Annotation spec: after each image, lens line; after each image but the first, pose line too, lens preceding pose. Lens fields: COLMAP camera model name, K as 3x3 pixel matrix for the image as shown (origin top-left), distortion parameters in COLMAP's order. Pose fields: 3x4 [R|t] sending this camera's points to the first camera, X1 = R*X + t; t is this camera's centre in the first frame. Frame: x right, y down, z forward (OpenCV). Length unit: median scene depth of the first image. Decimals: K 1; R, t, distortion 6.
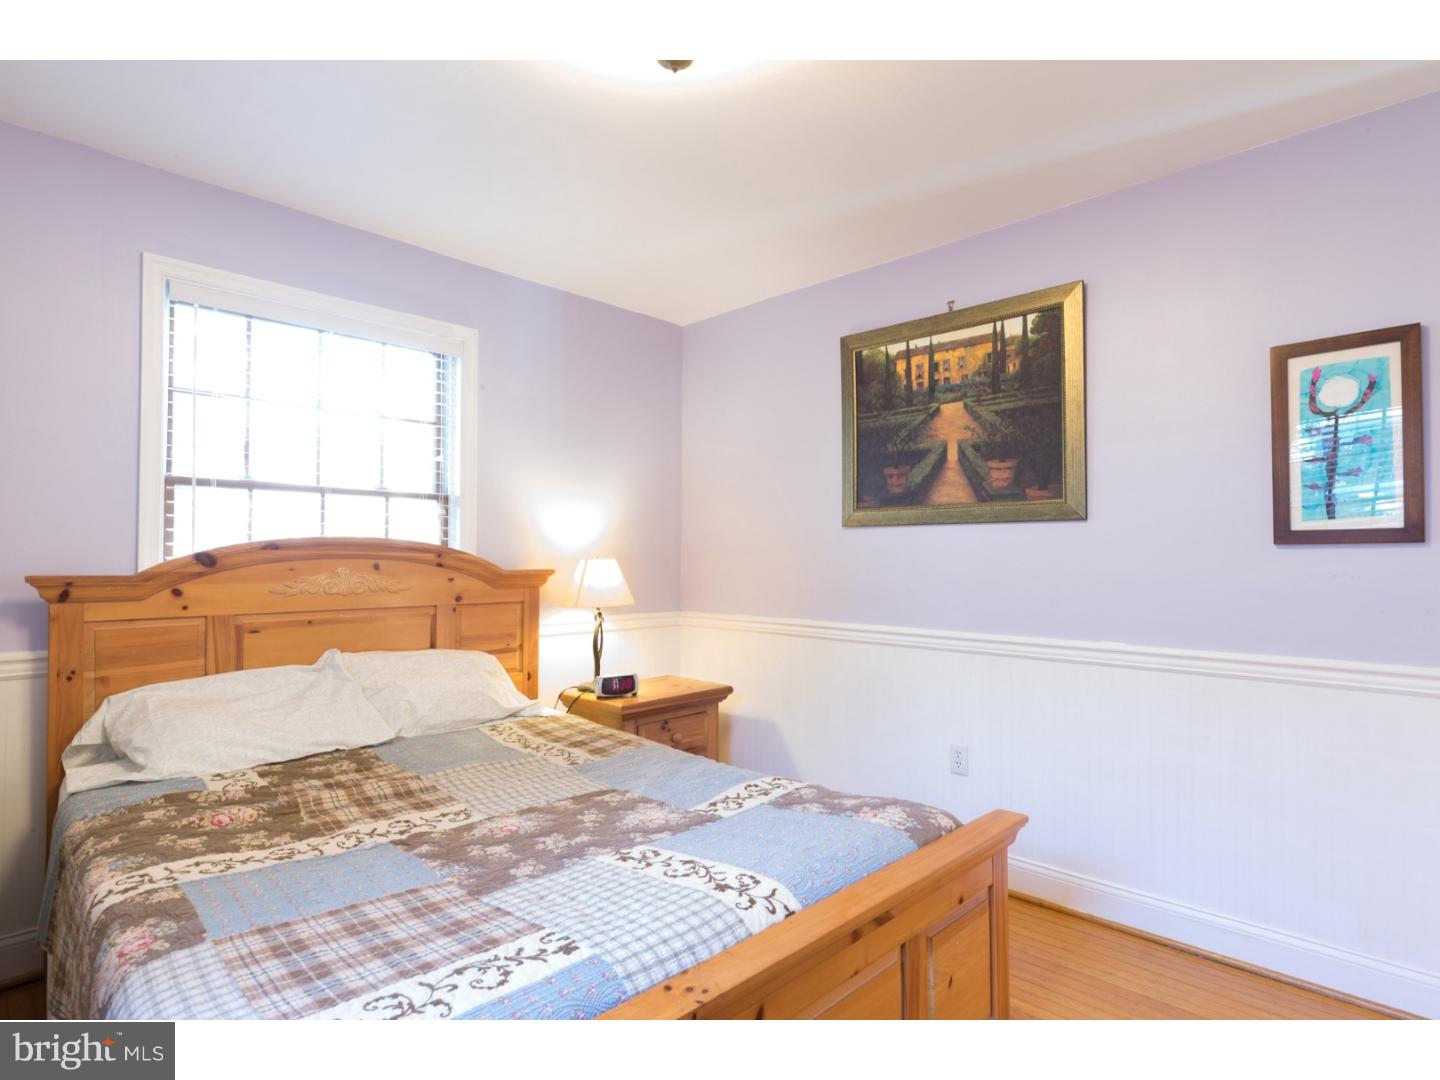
lens RADIAL K [[777.3, 0, 714.1], [0, 777.3, 542.3], [0, 0, 1]] dist [0.005069, 0.000359]
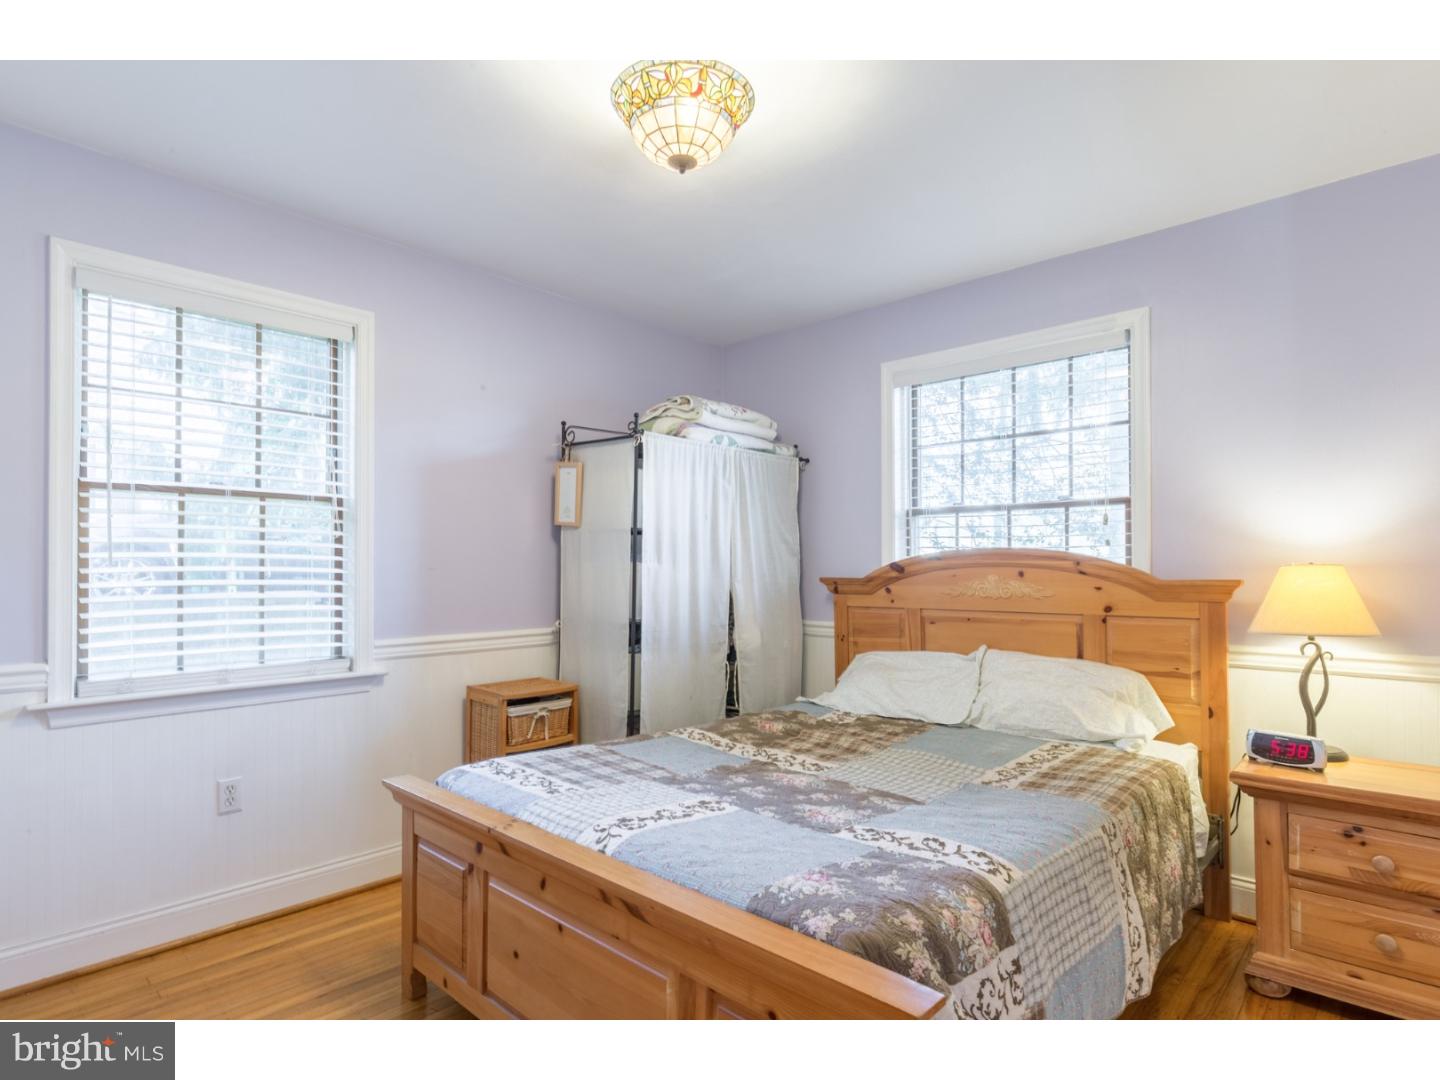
lens RADIAL K [[777.3, 0, 714.1], [0, 777.3, 542.3], [0, 0, 1]] dist [0.005069, 0.000359]
pose [[0.006675, -0.035519, -0.999347, 0.842294], [0.023384, 0.999101, -0.035354, 0.020071], [0.999704, -0.023133, 0.007499, 0.733058]]
